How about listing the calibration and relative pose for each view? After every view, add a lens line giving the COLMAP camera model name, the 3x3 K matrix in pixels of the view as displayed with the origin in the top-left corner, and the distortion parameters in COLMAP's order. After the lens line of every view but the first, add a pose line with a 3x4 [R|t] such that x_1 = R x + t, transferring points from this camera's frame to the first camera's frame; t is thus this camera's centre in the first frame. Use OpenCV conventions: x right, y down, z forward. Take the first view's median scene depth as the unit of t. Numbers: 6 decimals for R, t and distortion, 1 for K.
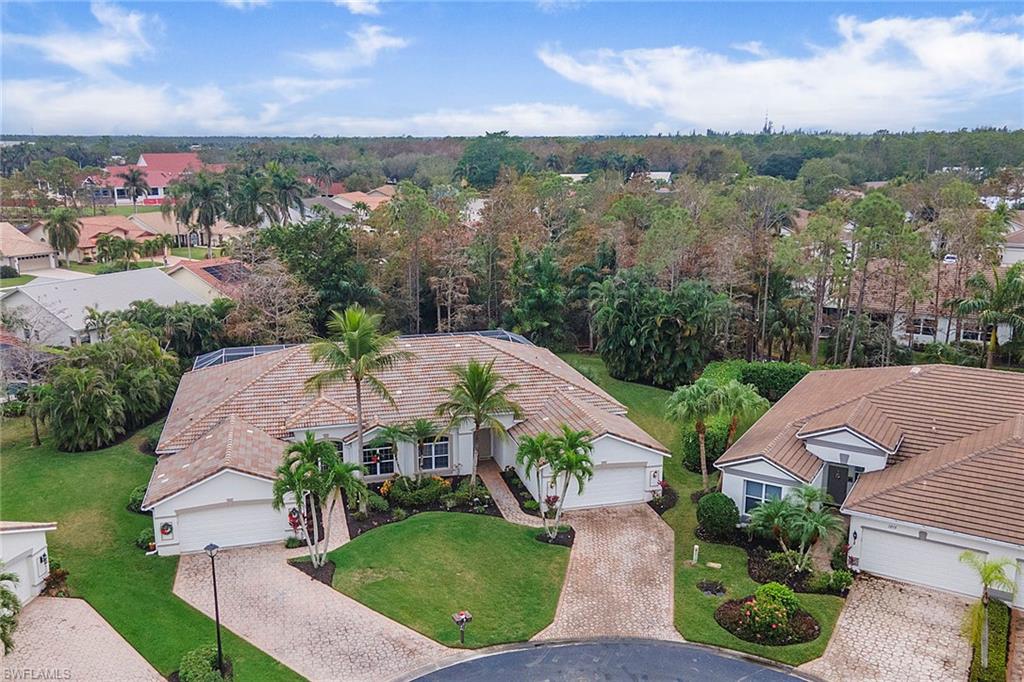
lens RADIAL K [[882.9, 0, 507.9], [0, 882.9, 340.1], [0, 0, 1]] dist [0.050685, -0.011121]
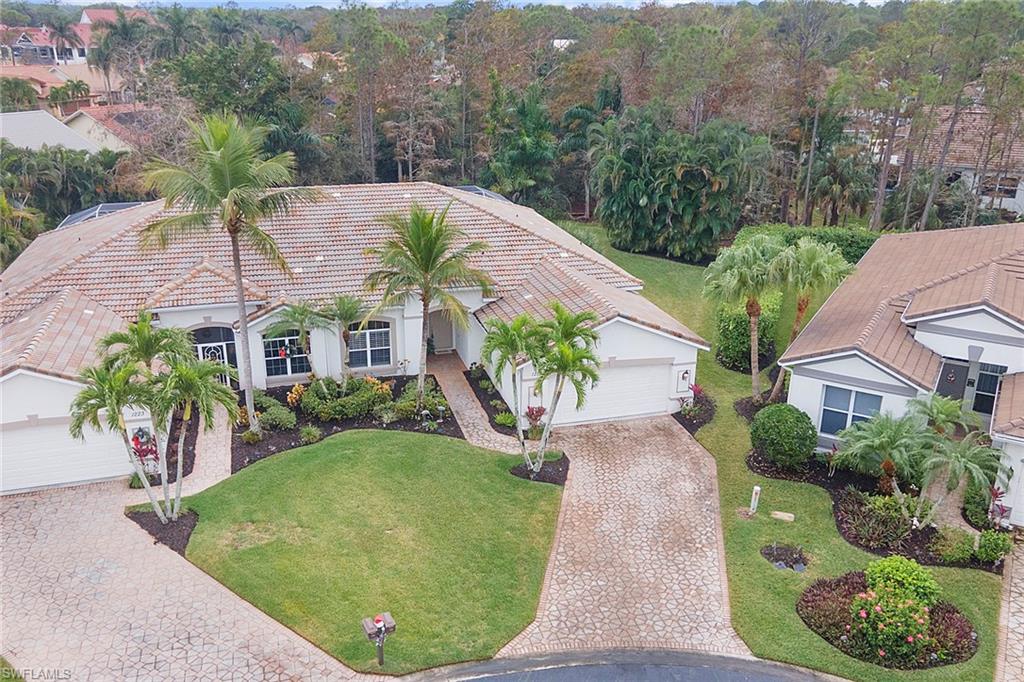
lens RADIAL K [[882.9, 0, 507.9], [0, 882.9, 340.1], [0, 0, 1]] dist [0.050685, -0.011121]
pose [[0.999902, 0.001164, 0.013930, 0.018522], [-0.002907, 0.992054, 0.125776, 0.038407], [-0.013673, -0.125804, 0.991961, 0.325102]]
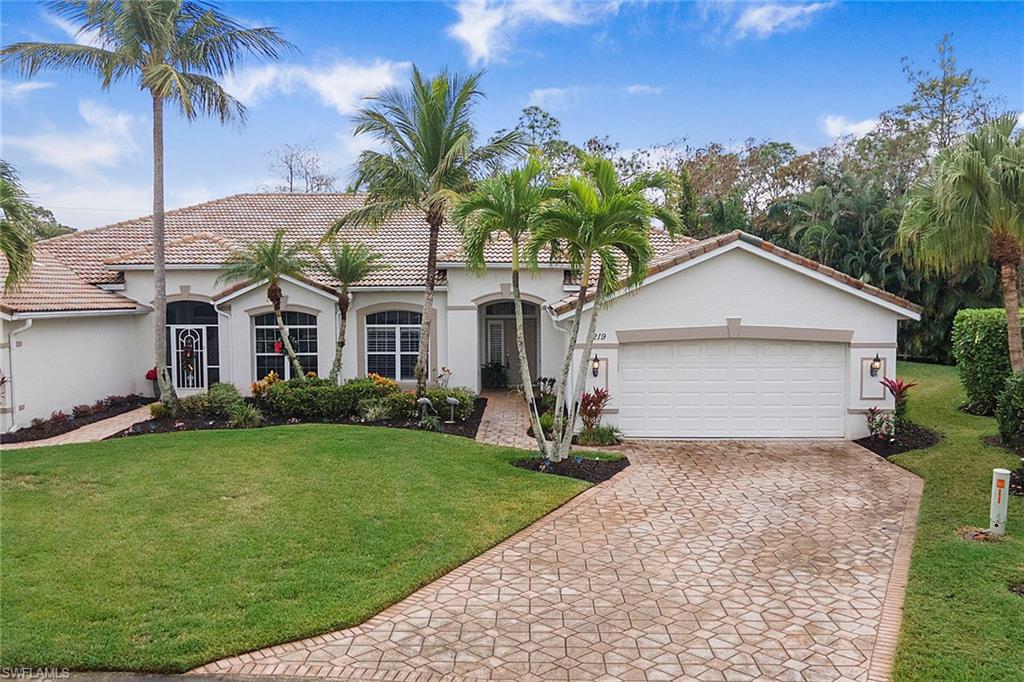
lens RADIAL K [[882.9, 0, 507.9], [0, 882.9, 340.1], [0, 0, 1]] dist [0.050685, -0.011121]
pose [[0.959702, 0.015785, -0.280575, 0.123307], [-0.061101, 0.986256, -0.153508, 0.213489], [0.274296, 0.164466, 0.947477, 0.594241]]
